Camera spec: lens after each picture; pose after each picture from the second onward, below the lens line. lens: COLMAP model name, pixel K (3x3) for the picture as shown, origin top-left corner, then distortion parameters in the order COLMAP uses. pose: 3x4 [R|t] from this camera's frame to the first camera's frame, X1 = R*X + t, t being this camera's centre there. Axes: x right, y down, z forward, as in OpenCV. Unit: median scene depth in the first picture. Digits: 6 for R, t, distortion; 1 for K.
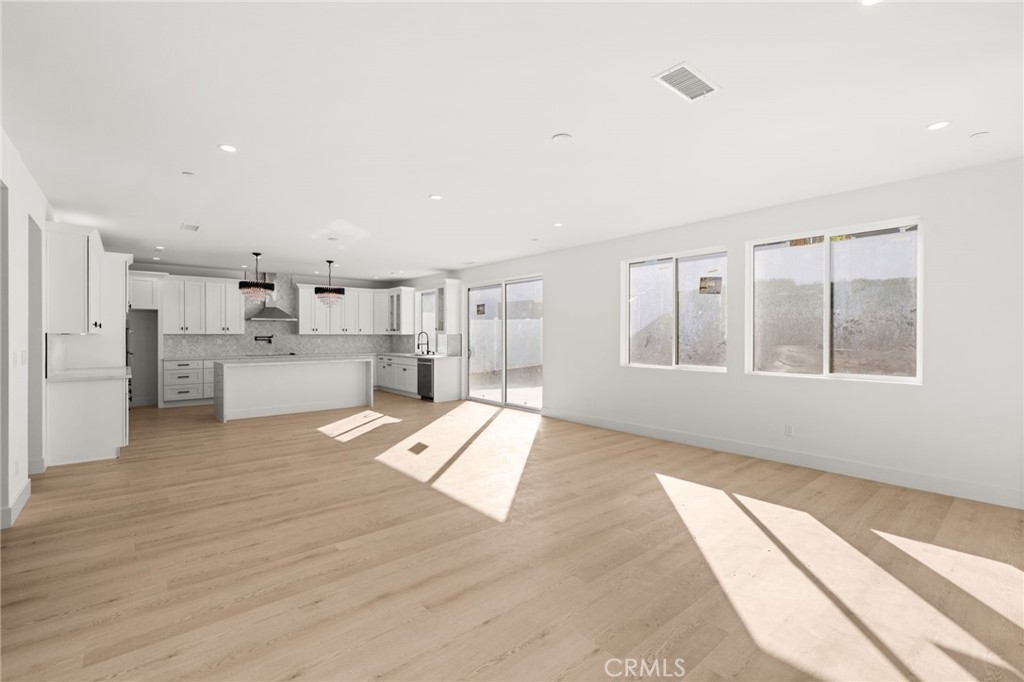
lens RADIAL K [[438.5, 0, 512.0], [0, 438.5, 341.0], [0, 0, 1]] dist [0.000236, 0.000013]
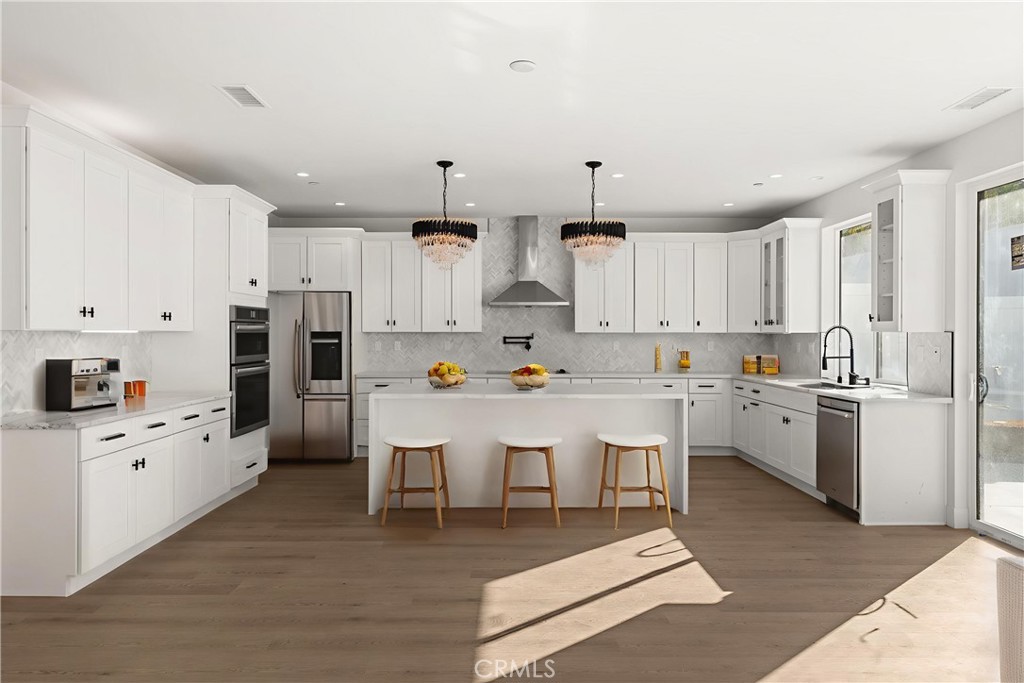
lens RADIAL K [[678.9, 0, 514.0], [0, 678.9, 334.5], [0, 0, 1]] dist [0.002450, 0.000106]
pose [[0.764588, 0.001838, -0.644517, -0.035037], [-0.009746, 0.999915, -0.008710, -0.005513], [0.644446, 0.012941, 0.764541, 0.361424]]
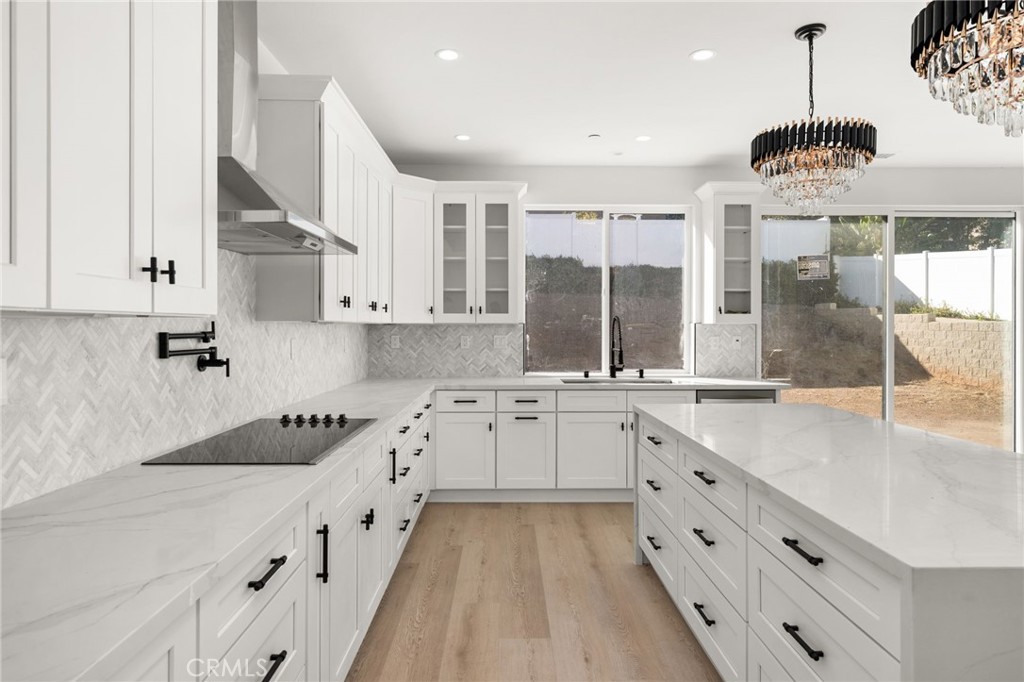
lens RADIAL K [[613.5, 0, 512.0], [0, 613.5, 341.0], [0, 0, 1]] dist [0.001810, 0.000386]
pose [[0.637023, -0.016328, 0.770672, -0.664903], [0.010205, 0.999867, 0.012748, -0.008649], [-0.770777, -0.000256, 0.637105, 0.753693]]
